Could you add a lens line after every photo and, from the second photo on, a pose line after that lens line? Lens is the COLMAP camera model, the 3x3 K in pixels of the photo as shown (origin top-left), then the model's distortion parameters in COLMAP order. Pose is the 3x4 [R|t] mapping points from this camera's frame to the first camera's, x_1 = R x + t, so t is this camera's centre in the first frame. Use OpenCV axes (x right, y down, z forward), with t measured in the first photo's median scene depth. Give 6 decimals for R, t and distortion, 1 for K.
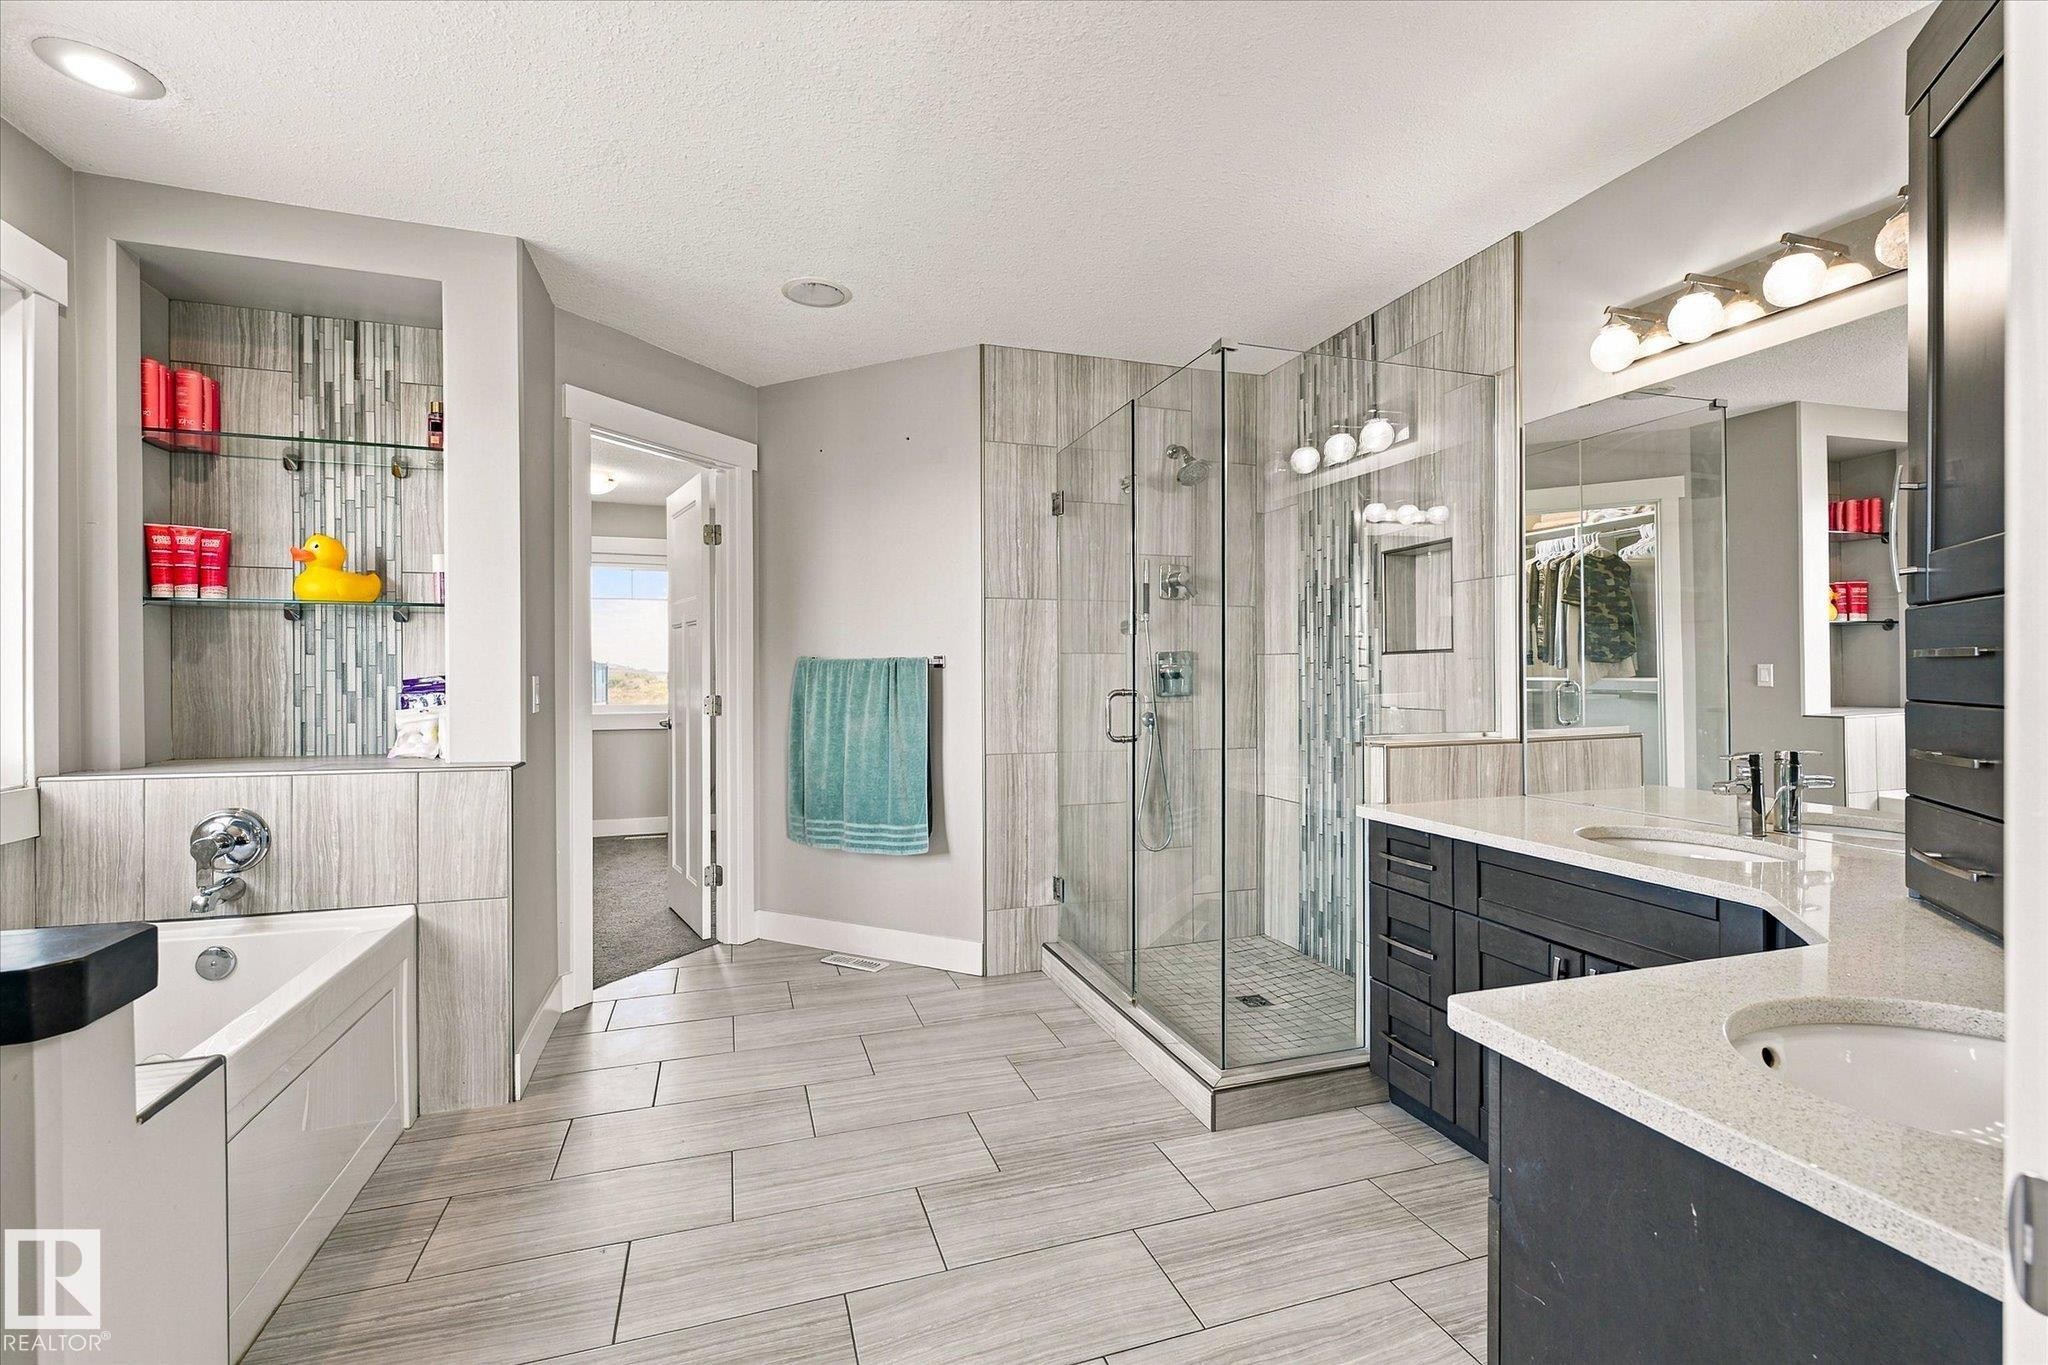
lens RADIAL K [[911.1, 0, 1031.9], [0, 911.1, 675.6], [0, 0, 1]] dist [-0.000292, 0.000381]
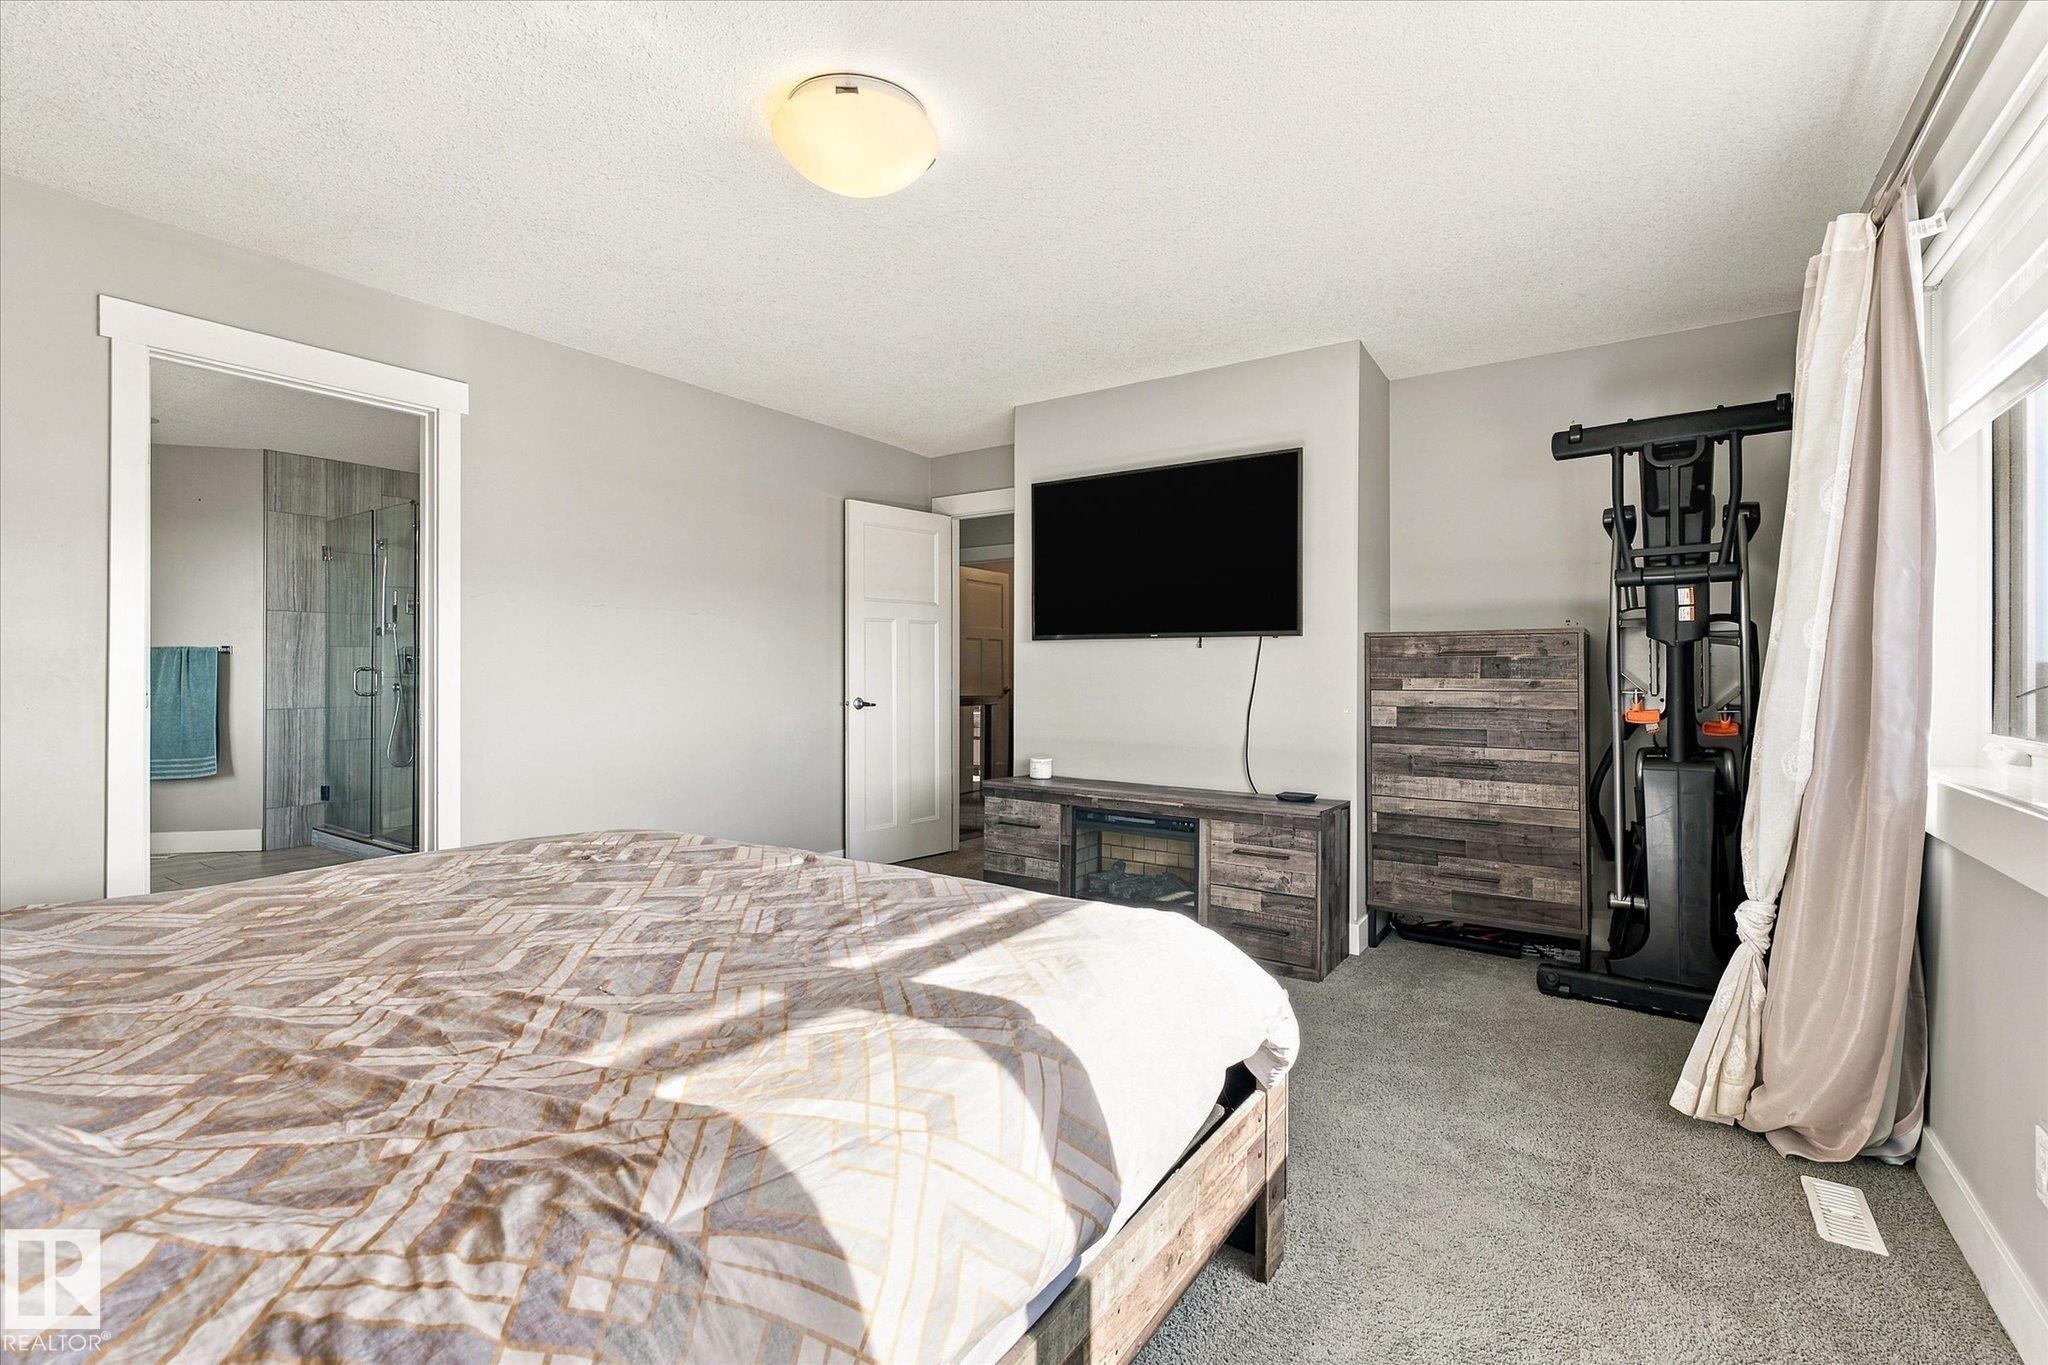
lens RADIAL K [[911.1, 0, 1031.9], [0, 911.1, 675.6], [0, 0, 1]] dist [-0.000292, 0.000381]
pose [[0.785033, 0.007878, 0.619404, 0.011419], [-0.009916, 0.999951, -0.000150, 0.014856], [-0.619375, -0.006025, 0.785072, -1.031234]]
